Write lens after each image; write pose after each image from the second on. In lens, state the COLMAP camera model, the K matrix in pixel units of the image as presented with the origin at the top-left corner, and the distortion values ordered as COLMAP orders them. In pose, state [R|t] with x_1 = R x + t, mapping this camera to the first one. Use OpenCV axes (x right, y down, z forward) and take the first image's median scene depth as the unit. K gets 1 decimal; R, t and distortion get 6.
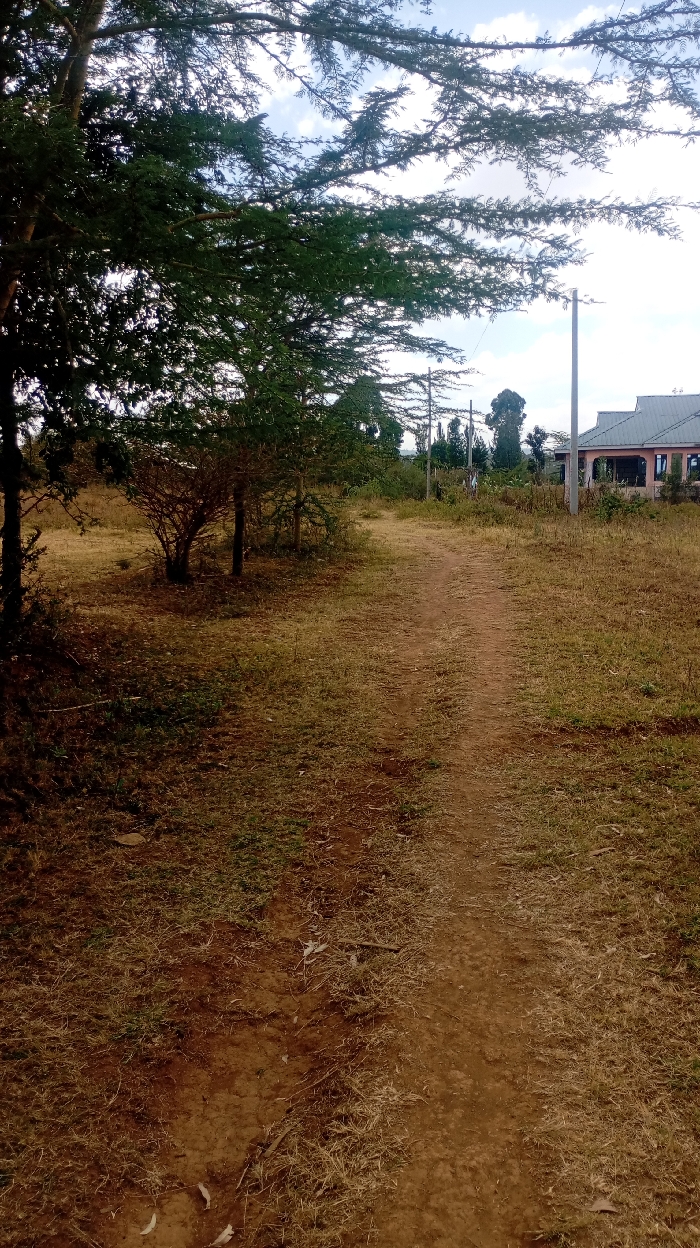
lens RADIAL K [[1117.8, 0, 350.0], [0, 1117.8, 624.0], [0, 0, 1]] dist [-0.001192, 0.000666]
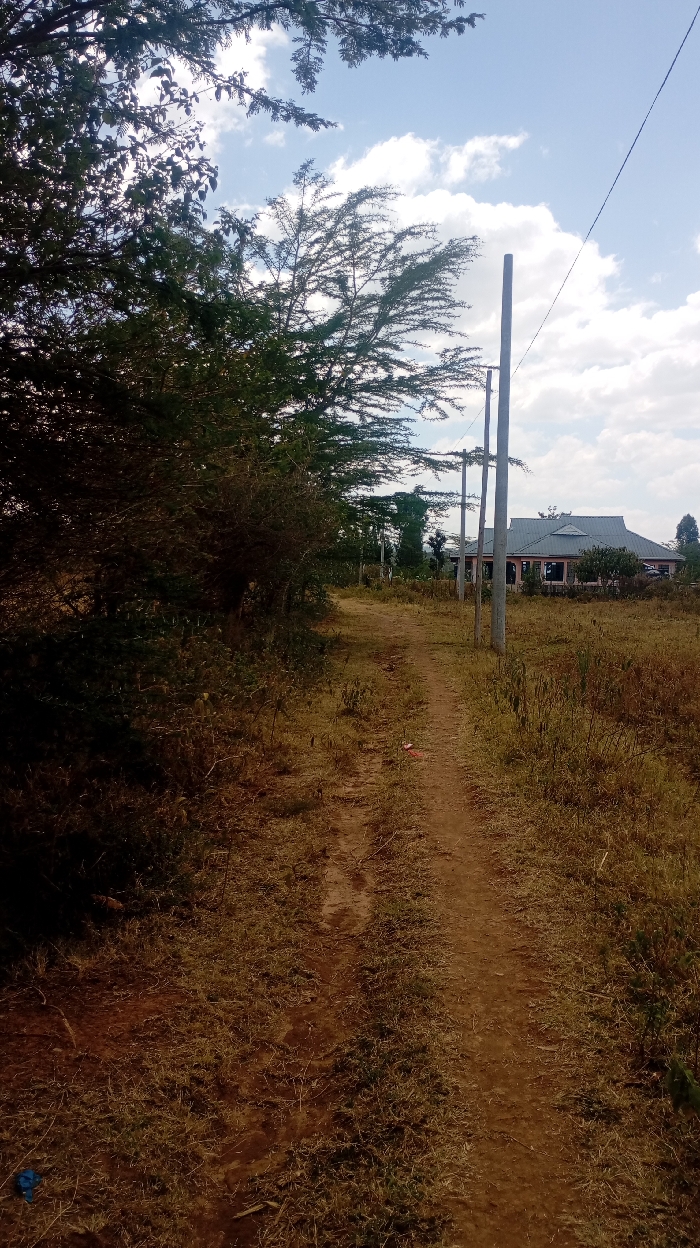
lens RADIAL K [[1063.1, 0, 350.0], [0, 1063.1, 624.0], [0, 0, 1]] dist [0.080820, -0.002729]
pose [[0.995790, 0.034969, 0.084737, -0.041361], [-0.028134, 0.996353, -0.080559, 0.033427], [-0.087245, 0.077836, 0.993141, -0.247691]]
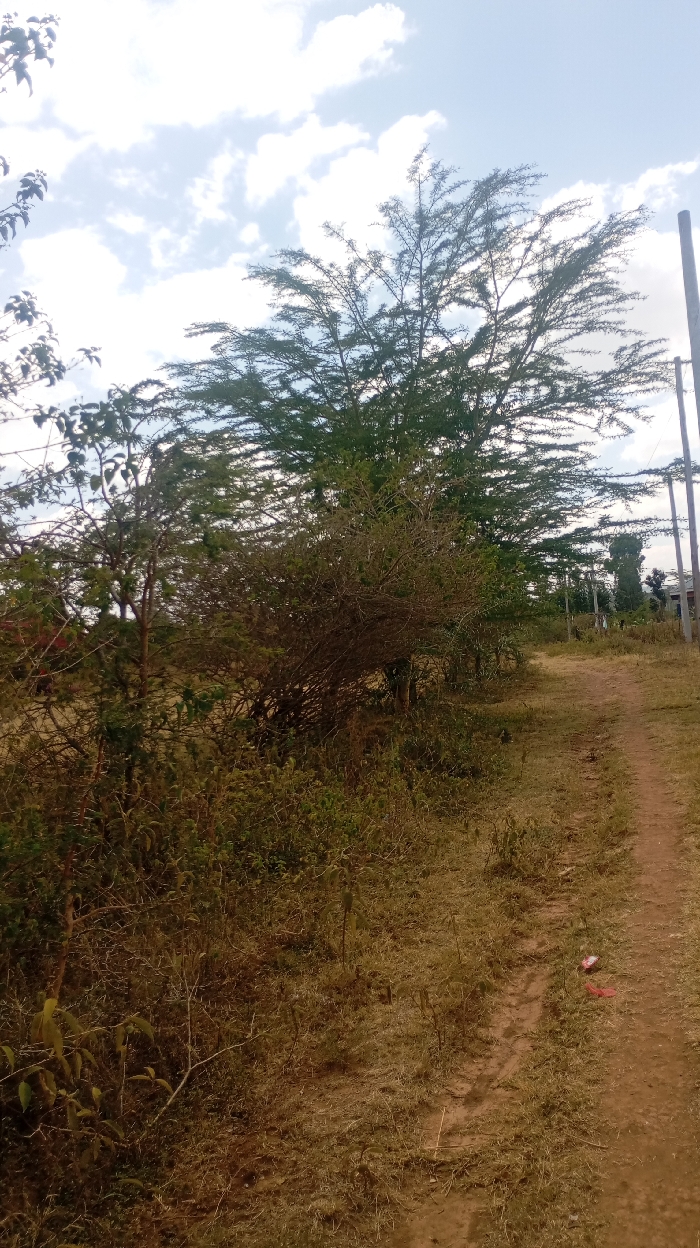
lens RADIAL K [[1063.1, 0, 350.0], [0, 1063.1, 624.0], [0, 0, 1]] dist [0.080820, -0.002729]
pose [[0.989670, -0.081091, -0.118230, -0.026892], [0.063815, 0.987631, -0.143219, 0.023278], [0.128381, 0.134195, 0.982604, -0.189006]]
